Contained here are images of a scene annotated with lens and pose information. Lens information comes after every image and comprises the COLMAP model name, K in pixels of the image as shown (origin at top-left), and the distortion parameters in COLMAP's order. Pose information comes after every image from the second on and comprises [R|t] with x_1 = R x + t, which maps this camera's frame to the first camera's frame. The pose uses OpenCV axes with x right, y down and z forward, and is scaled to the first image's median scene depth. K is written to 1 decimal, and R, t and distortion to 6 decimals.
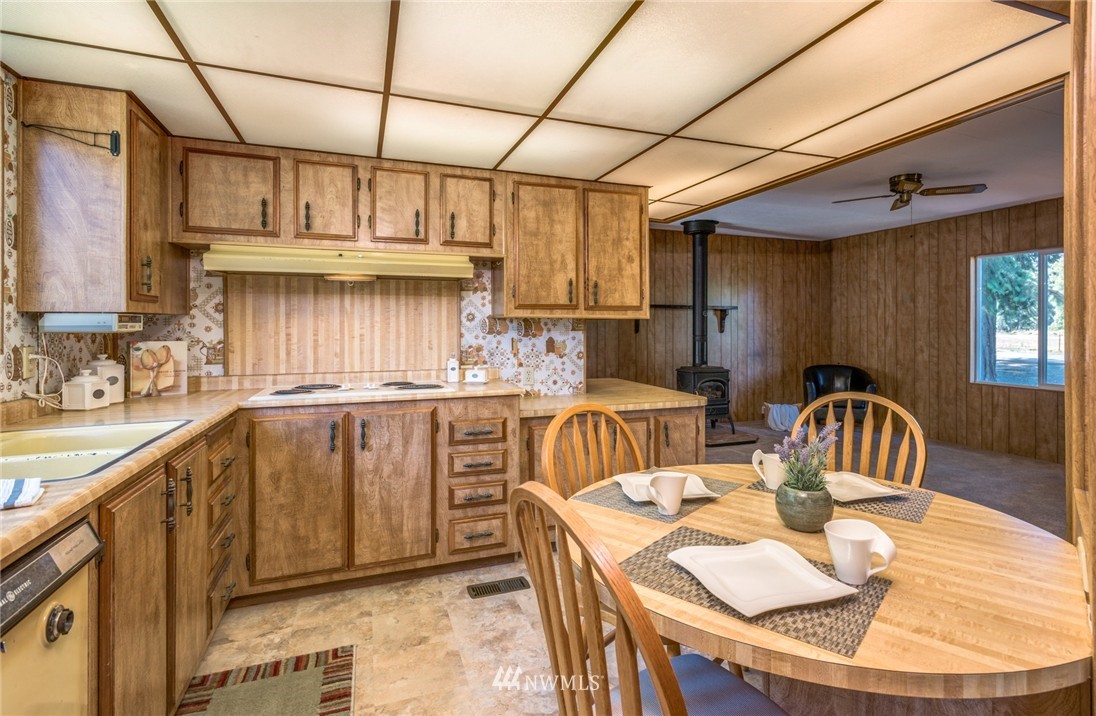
lens RADIAL K [[556.4, 0, 582.9], [0, 556.4, 325.8], [0, 0, 1]] dist [0.015565, -0.000432]
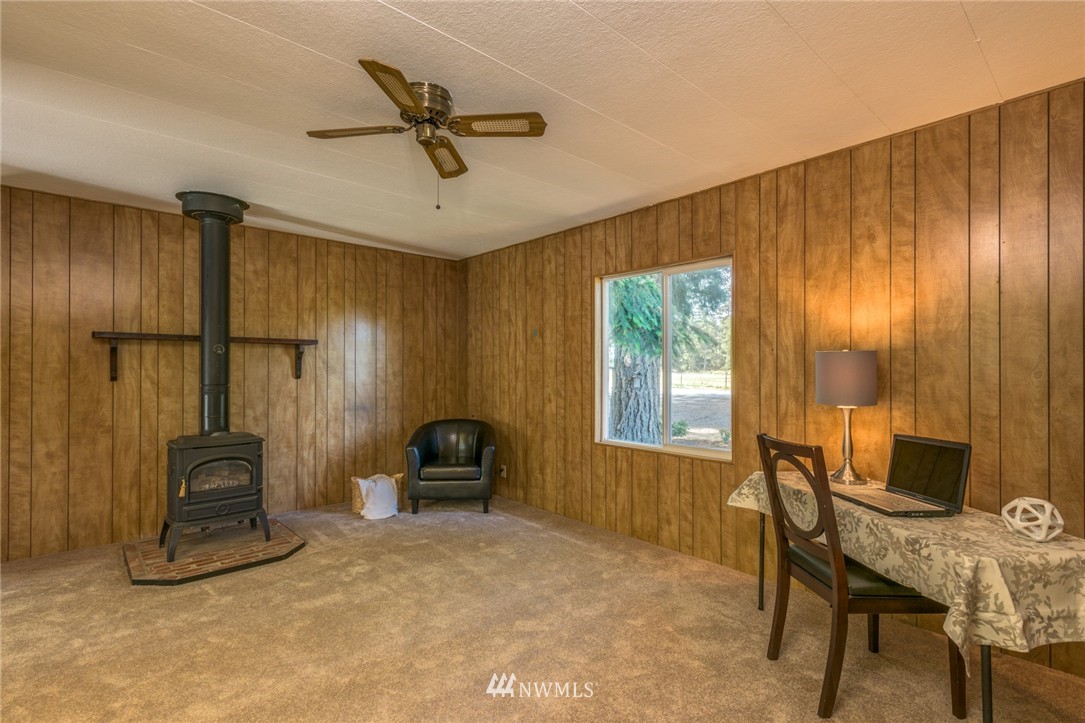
lens RADIAL K [[513.3, 0, 542.0], [0, 513.3, 364.7], [0, 0, 1]] dist [0.004878, -0.002569]
pose [[0.938512, 0.000473, 0.345247, 0.341431], [0.001217, 0.999988, -0.004676, -0.001213], [-0.345245, 0.004808, 0.938500, 0.329448]]
